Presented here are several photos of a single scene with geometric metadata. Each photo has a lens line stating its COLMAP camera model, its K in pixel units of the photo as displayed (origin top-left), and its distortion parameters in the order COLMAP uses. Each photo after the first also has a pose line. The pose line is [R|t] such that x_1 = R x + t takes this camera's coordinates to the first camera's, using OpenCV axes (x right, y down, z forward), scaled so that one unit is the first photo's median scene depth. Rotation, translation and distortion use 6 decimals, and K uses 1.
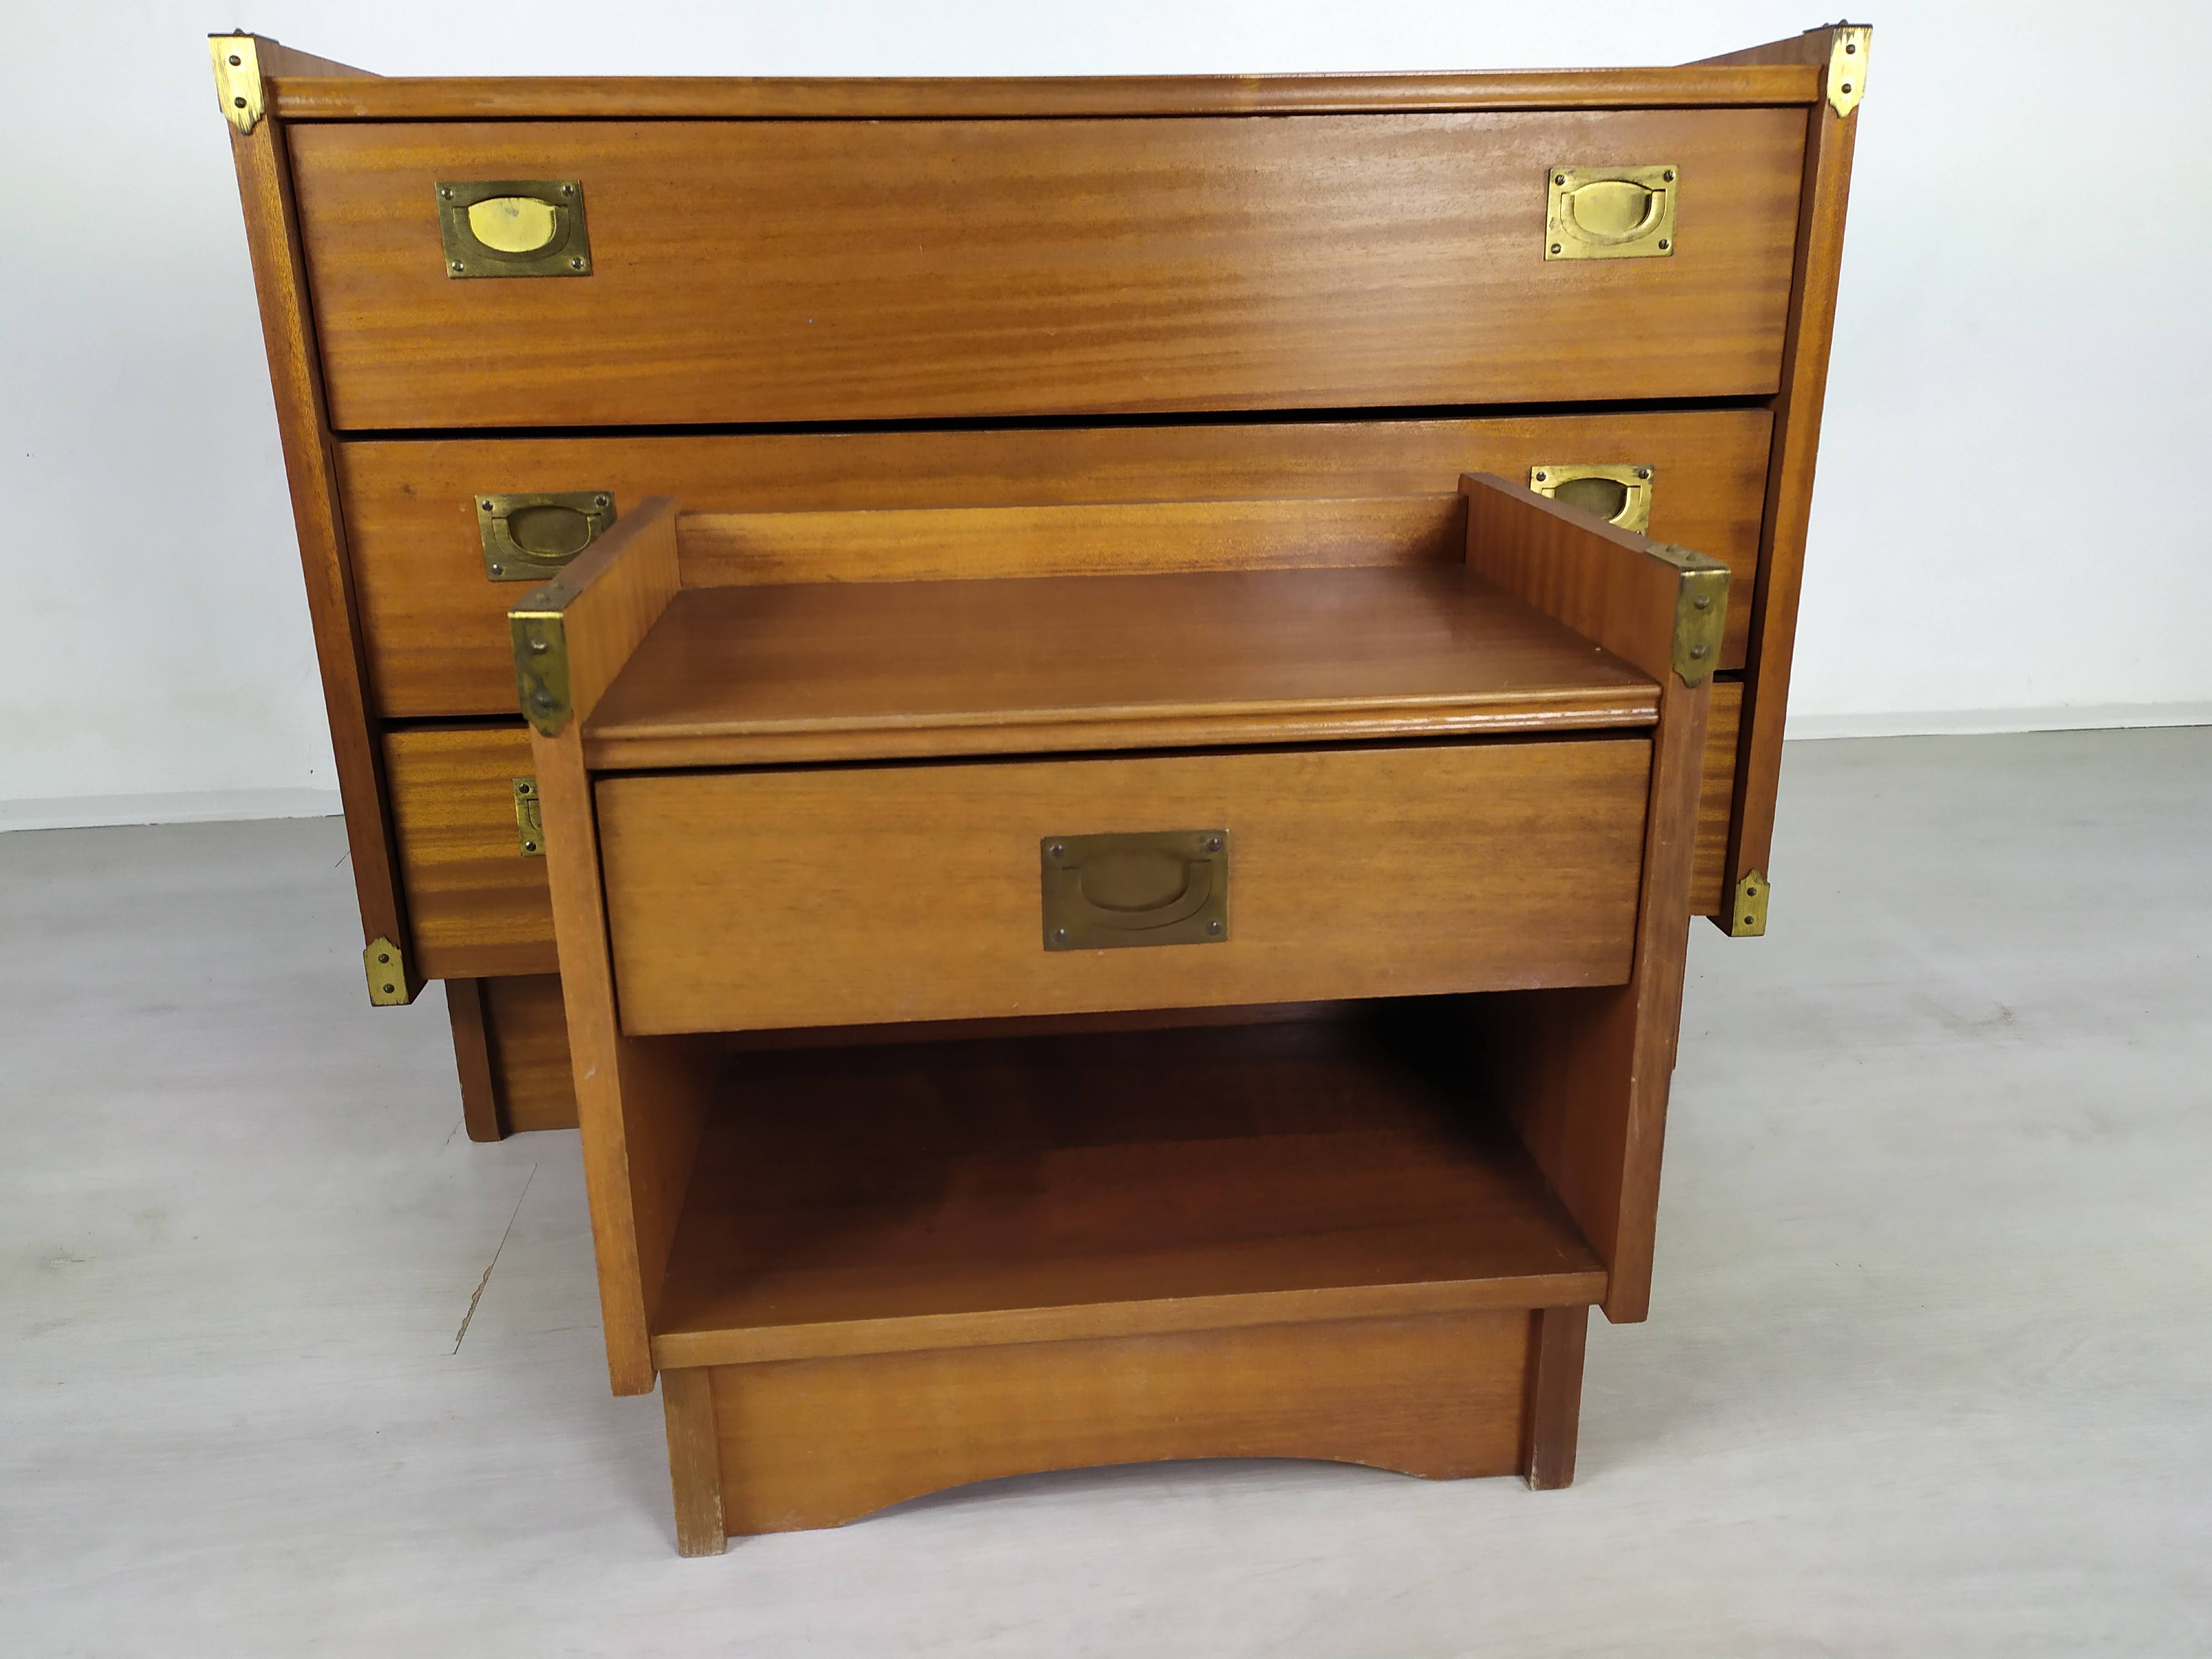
lens RADIAL K [[1700.9, 0, 1115.9], [0, 1700.9, 807.4], [0, 0, 1]] dist [0.061549, -0.064621]
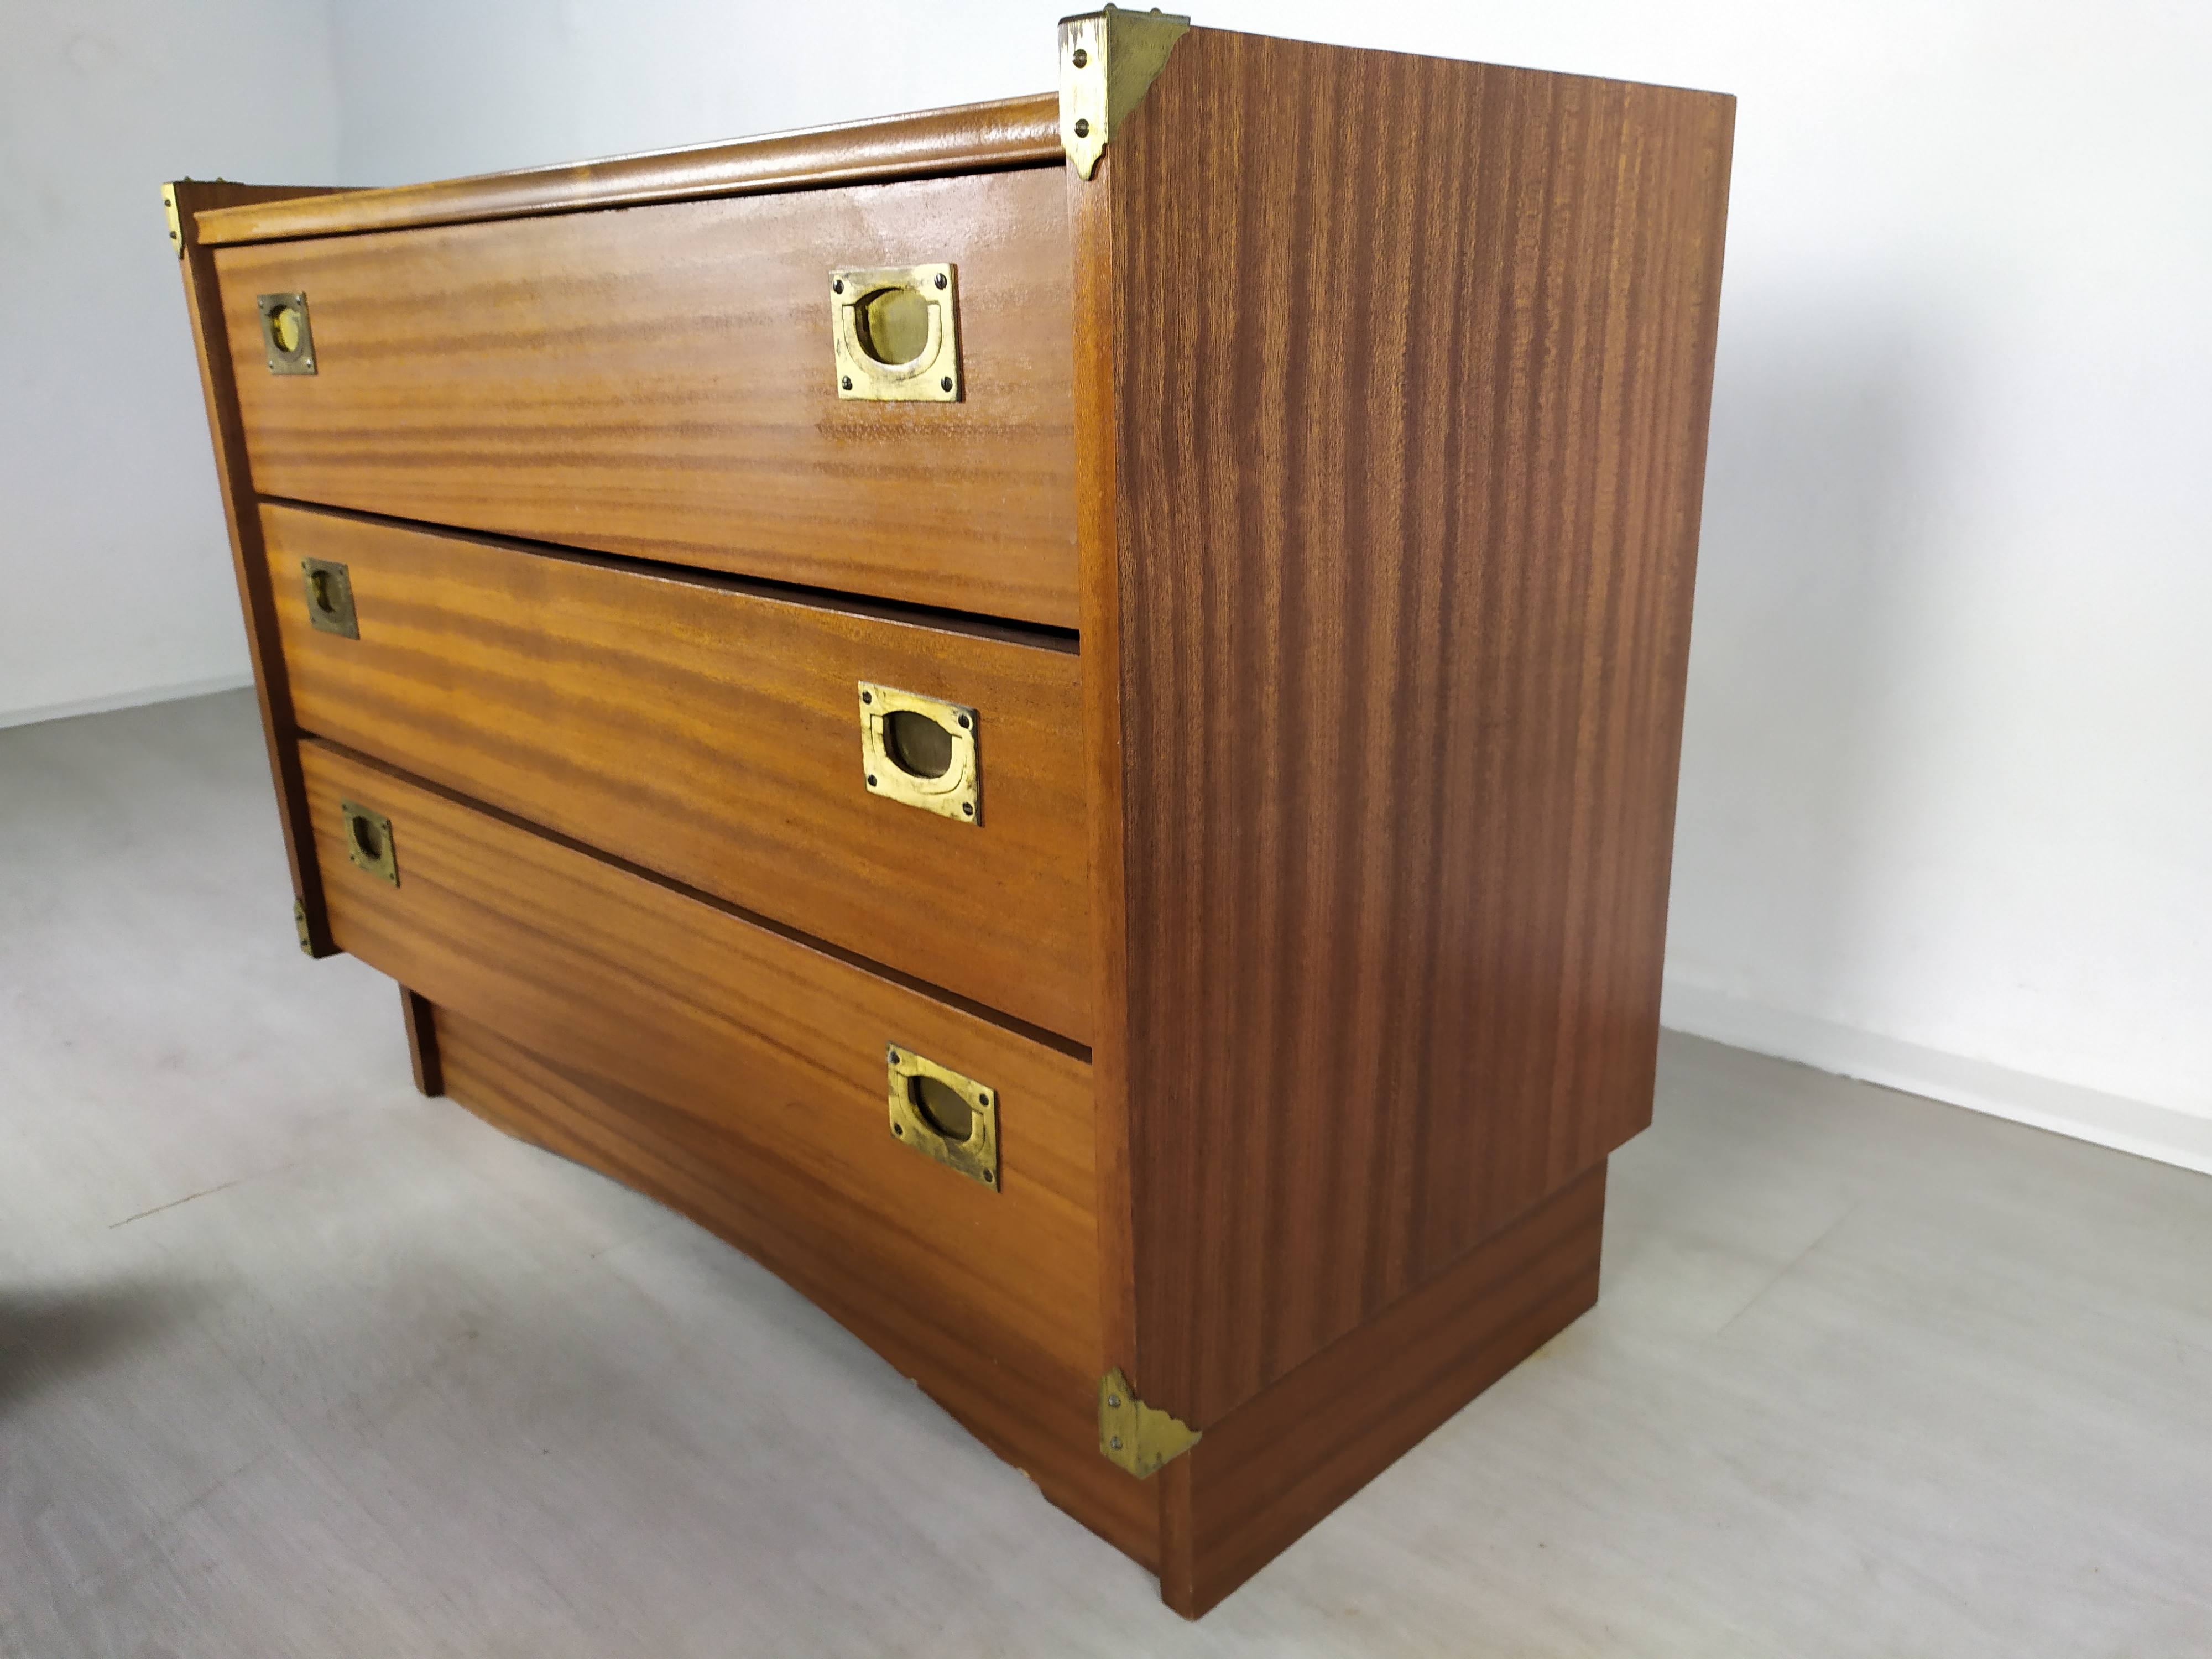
lens RADIAL K [[1705.1, 0, 1124.6], [0, 1705.1, 857.5], [0, 0, 1]] dist [0.053520, -0.061533]
pose [[0.640762, 0.239037, -0.729579, 0.892672], [-0.237112, 0.965452, 0.108072, -0.241716], [0.730207, 0.103743, 0.675304, 0.631445]]
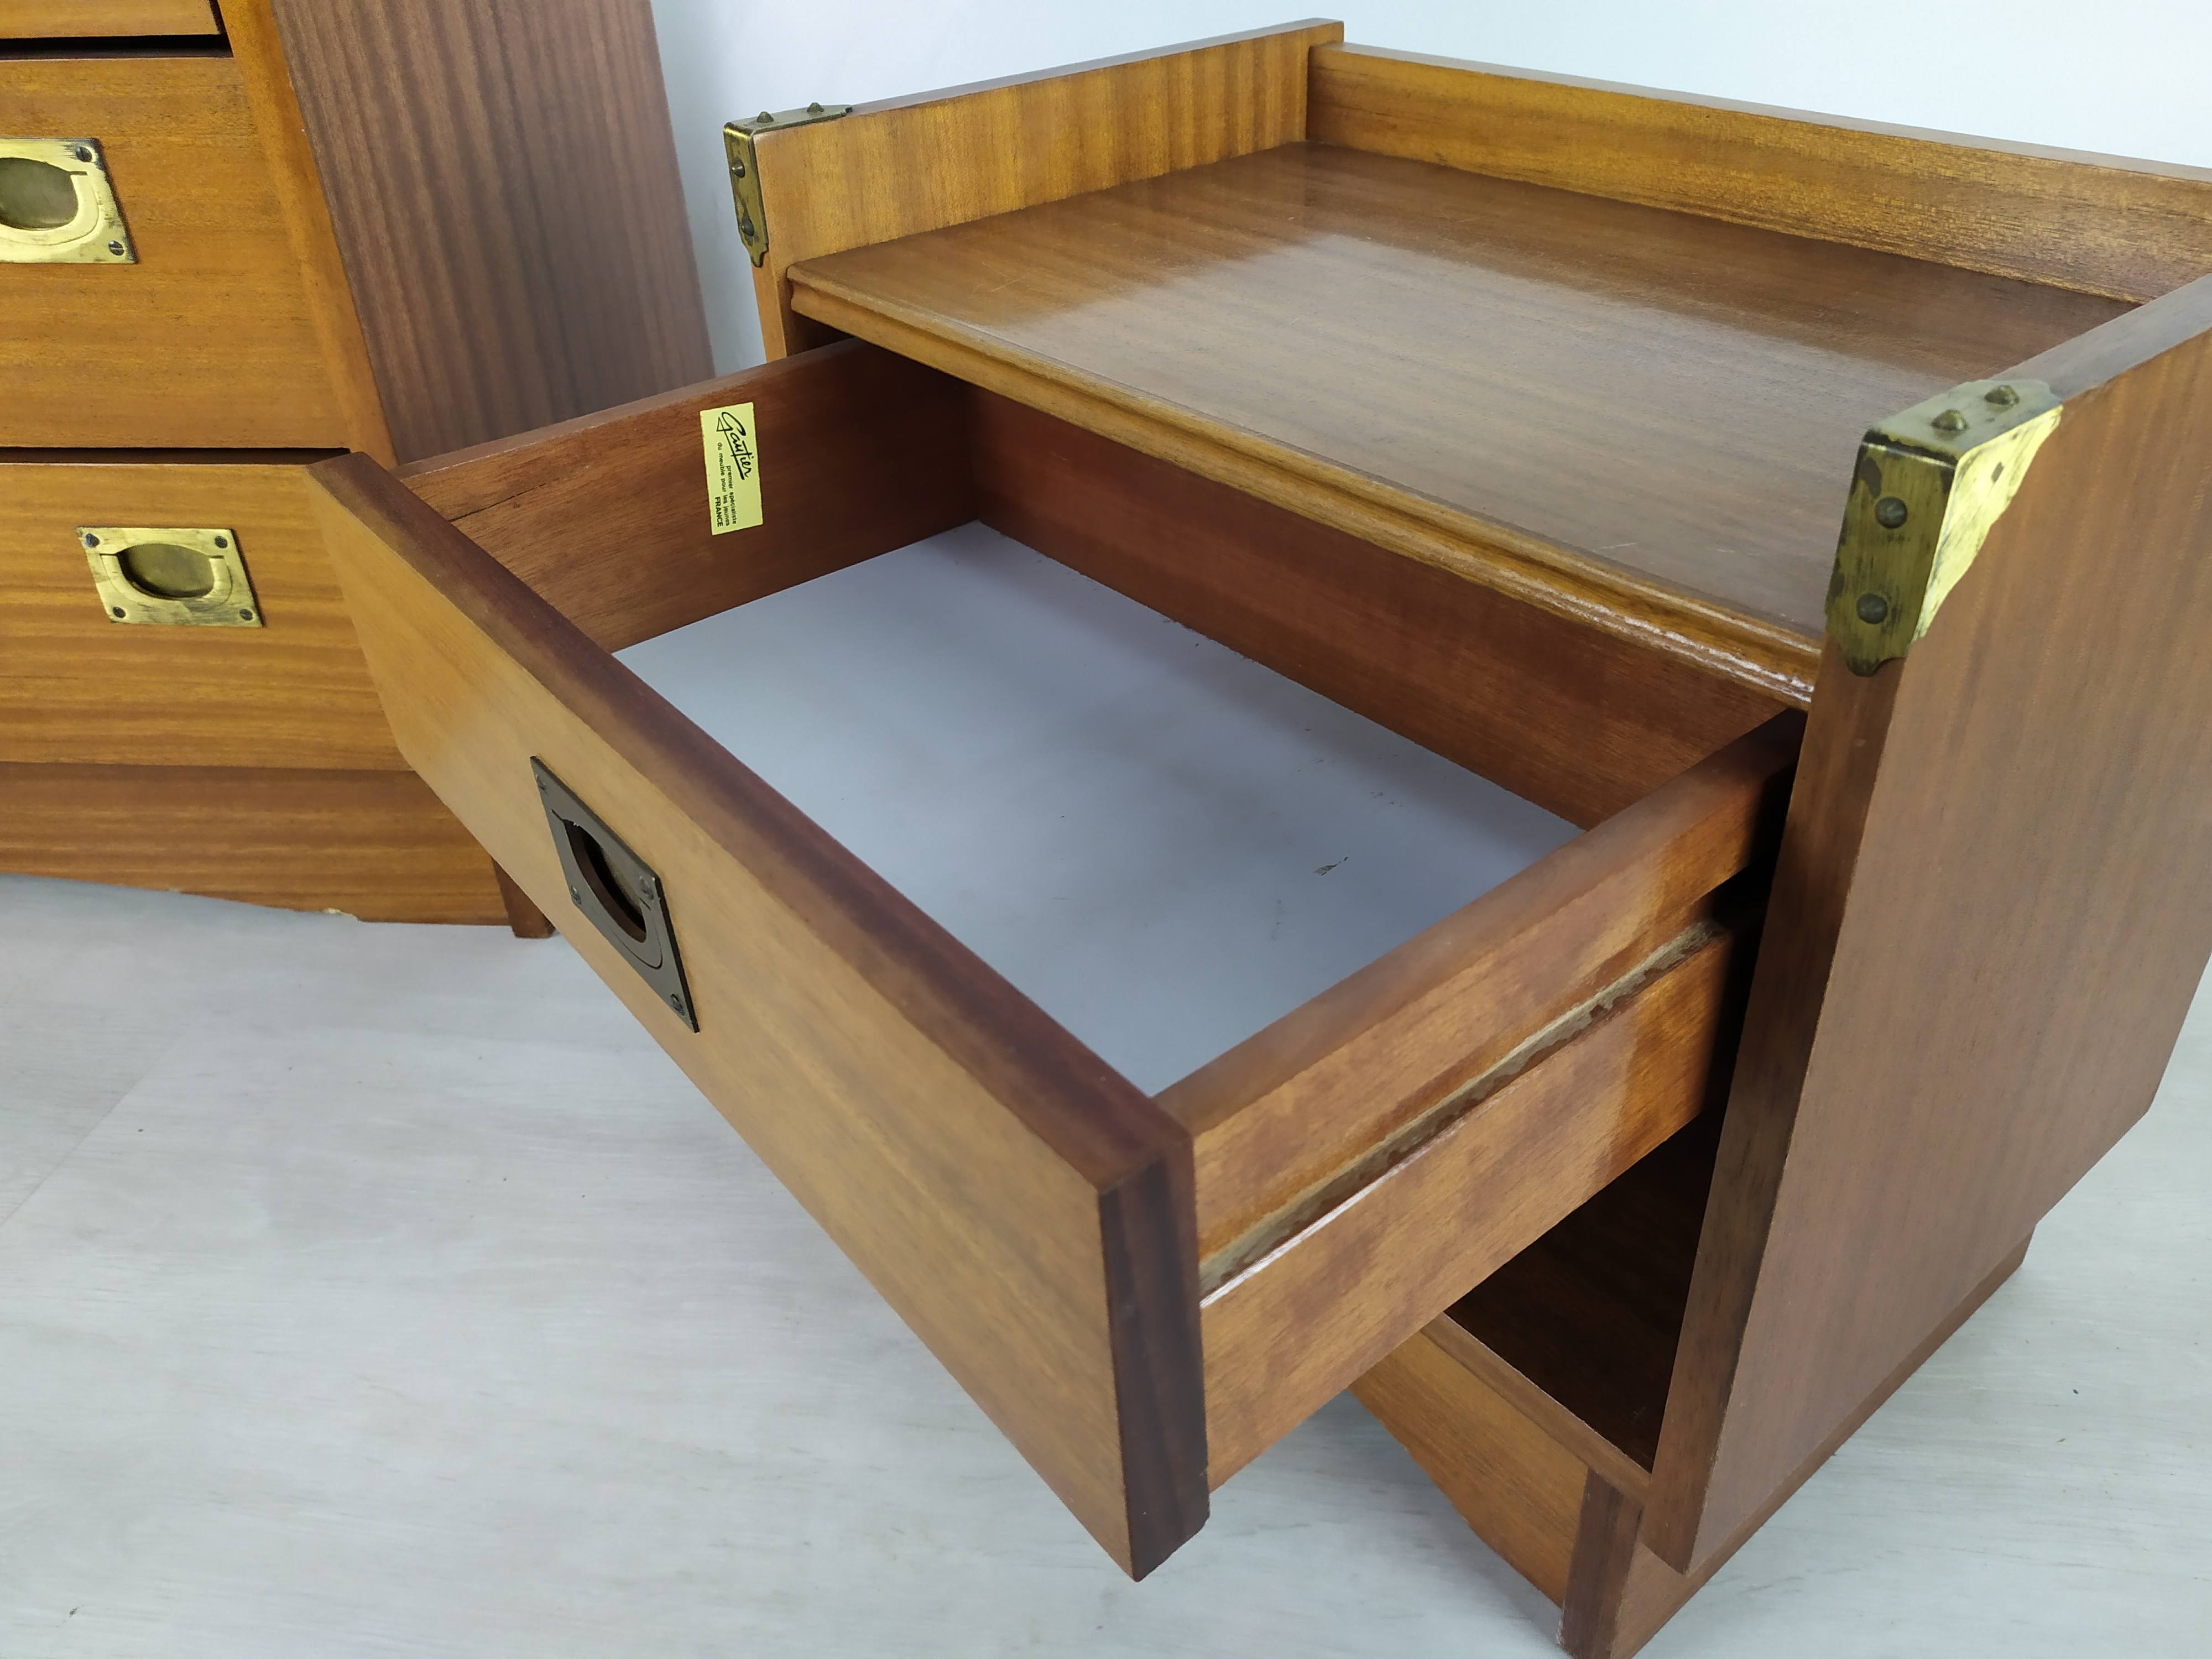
lens RADIAL K [[1711.5, 0, 1098.0], [0, 1711.5, 820.4], [0, 0, 1]] dist [0.007175, 0.011192]
pose [[0.981561, 0.083696, -0.171854, 0.876235], [-0.037664, 0.966105, 0.255388, -0.136283], [0.187404, -0.244206, 0.951443, 0.391351]]
